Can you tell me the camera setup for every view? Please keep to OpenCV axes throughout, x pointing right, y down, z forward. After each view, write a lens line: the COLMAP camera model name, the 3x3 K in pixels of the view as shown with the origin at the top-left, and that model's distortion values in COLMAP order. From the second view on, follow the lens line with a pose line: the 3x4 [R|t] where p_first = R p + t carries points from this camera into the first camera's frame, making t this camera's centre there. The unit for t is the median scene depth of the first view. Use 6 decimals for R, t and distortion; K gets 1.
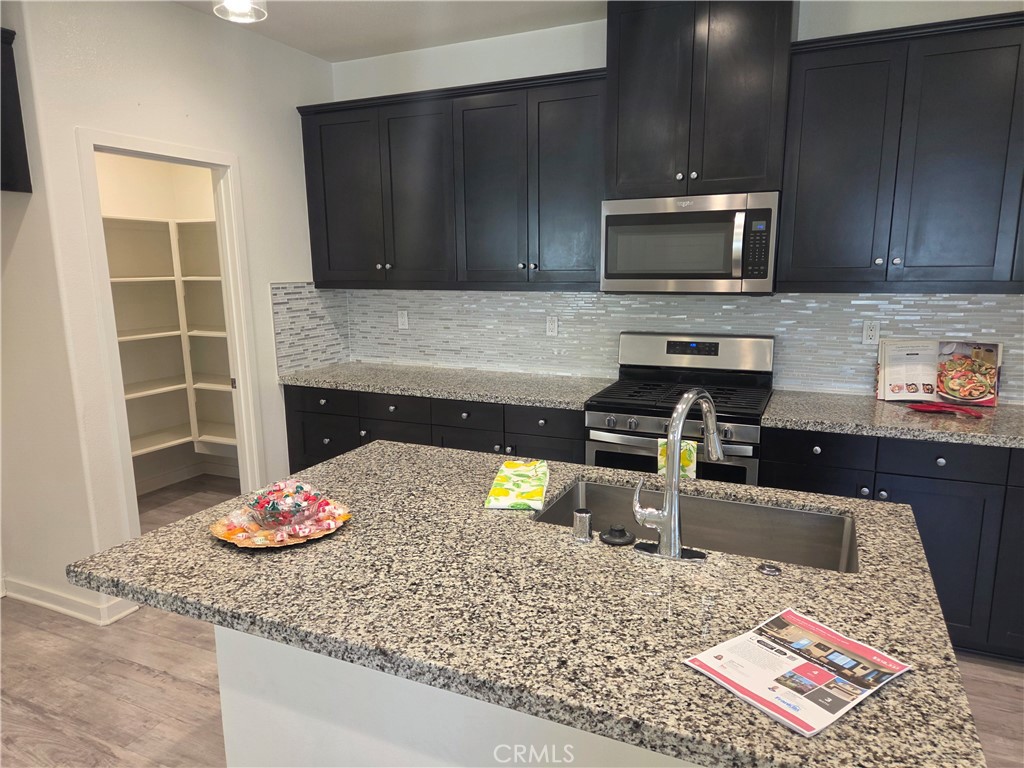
lens RADIAL K [[693.5, 0, 508.1], [0, 693.5, 394.9], [0, 0, 1]] dist [0.076779, -0.073057]
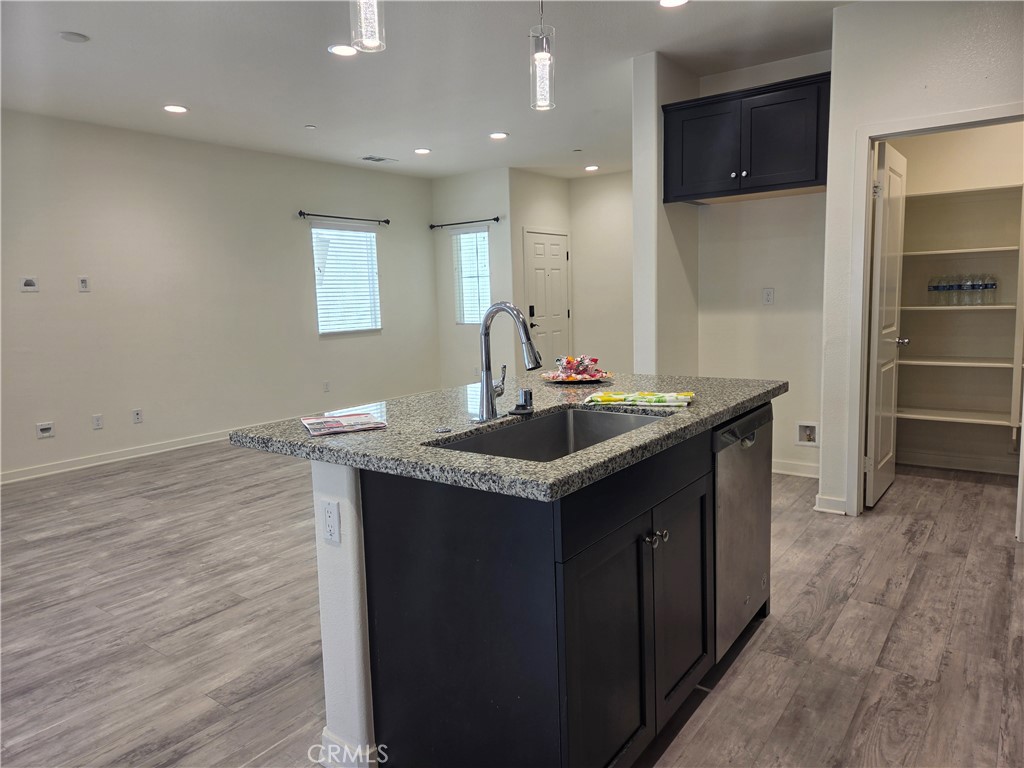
lens RADIAL K [[686.4, 0, 512.0], [0, 686.4, 384.0], [0, 0, 1]] dist [0.061246, -0.049784]
pose [[-0.204345, 0.143612, -0.968307, 0.723915], [-0.152751, 0.972385, 0.176452, -0.041769], [0.966908, 0.183967, -0.176765, 0.607617]]
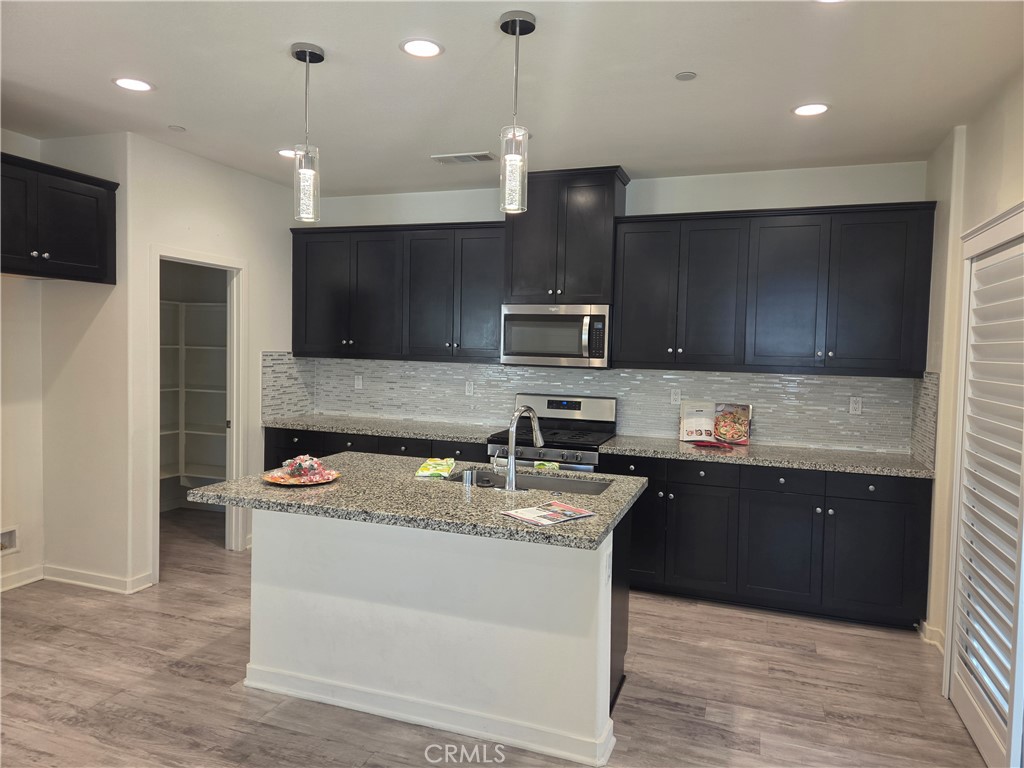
lens RADIAL K [[696.3, 0, 515.8], [0, 696.3, 378.2], [0, 0, 1]] dist [0.069233, -0.069295]
pose [[0.994687, 0.031307, 0.098065, 0.021692], [-0.016912, 0.989387, -0.144316, 0.095157], [-0.101543, 0.141891, 0.984660, -0.455604]]
